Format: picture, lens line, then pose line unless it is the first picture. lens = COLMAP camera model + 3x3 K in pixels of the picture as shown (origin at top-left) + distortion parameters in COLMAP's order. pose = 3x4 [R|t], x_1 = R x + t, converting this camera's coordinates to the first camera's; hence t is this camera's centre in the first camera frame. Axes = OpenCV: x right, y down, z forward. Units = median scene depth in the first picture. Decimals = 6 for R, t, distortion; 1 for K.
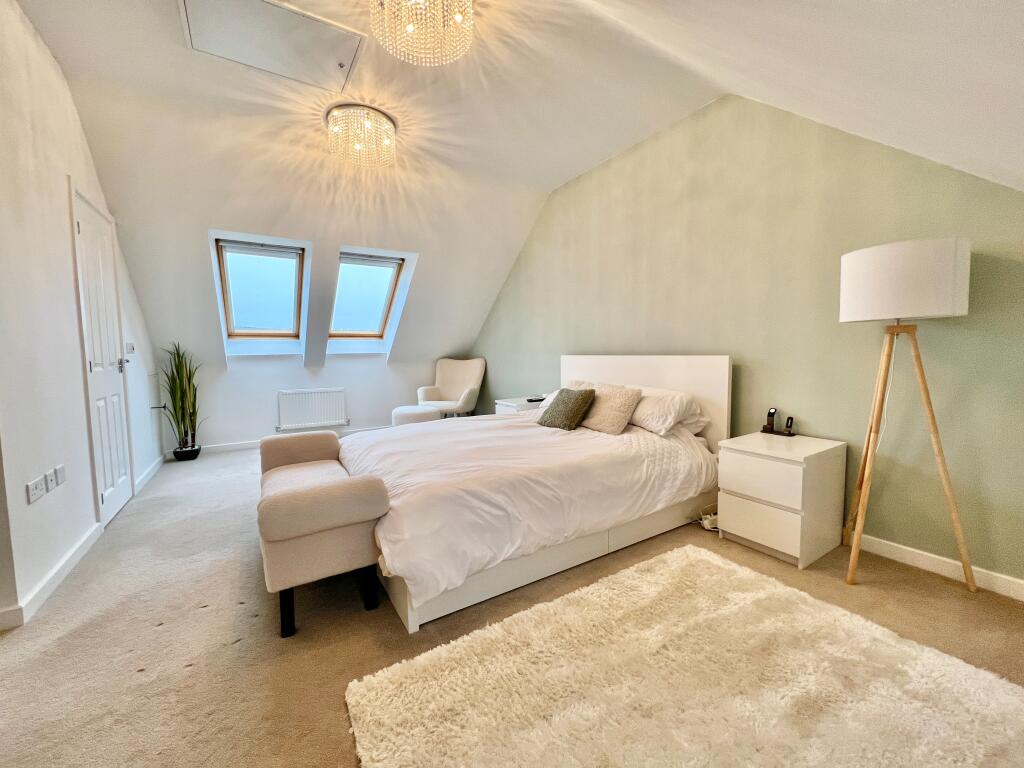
lens RADIAL K [[410.2, 0, 509.1], [0, 410.2, 383.1], [0, 0, 1]] dist [-0.000858, 0.000316]
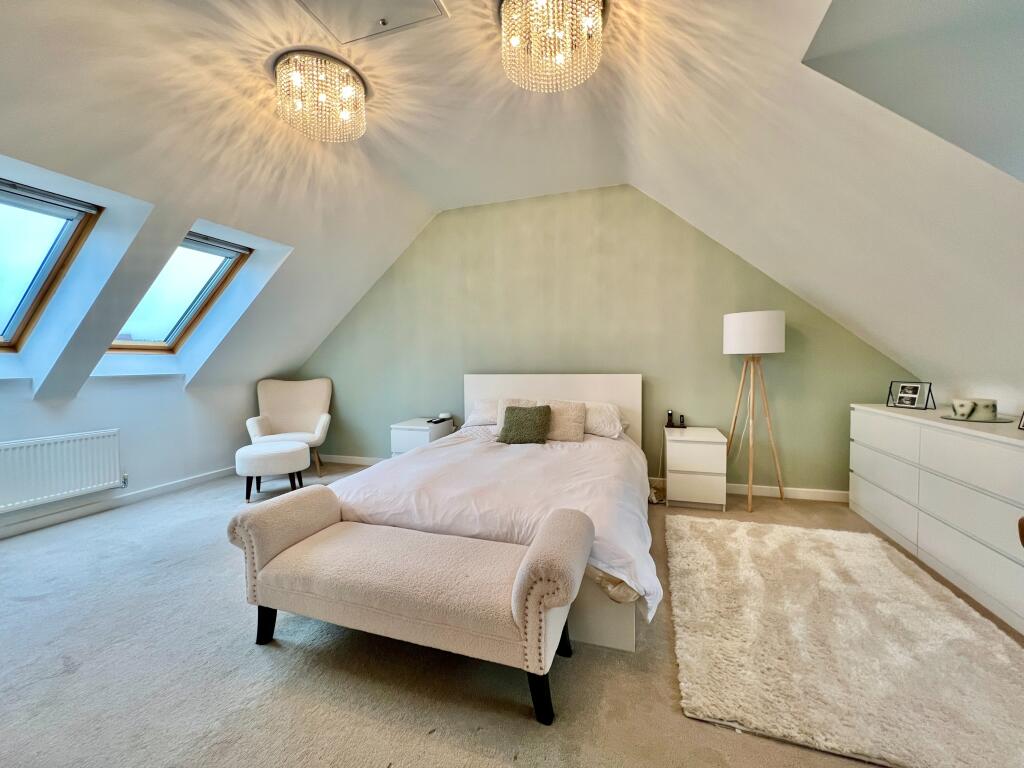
lens RADIAL K [[410.2, 0, 509.1], [0, 410.2, 383.1], [0, 0, 1]] dist [-0.000858, 0.000316]
pose [[0.768352, -0.027511, 0.639436, -0.676939], [0.050498, 0.998567, -0.017716, -0.035280], [-0.638032, 0.045902, 0.768640, 0.229207]]
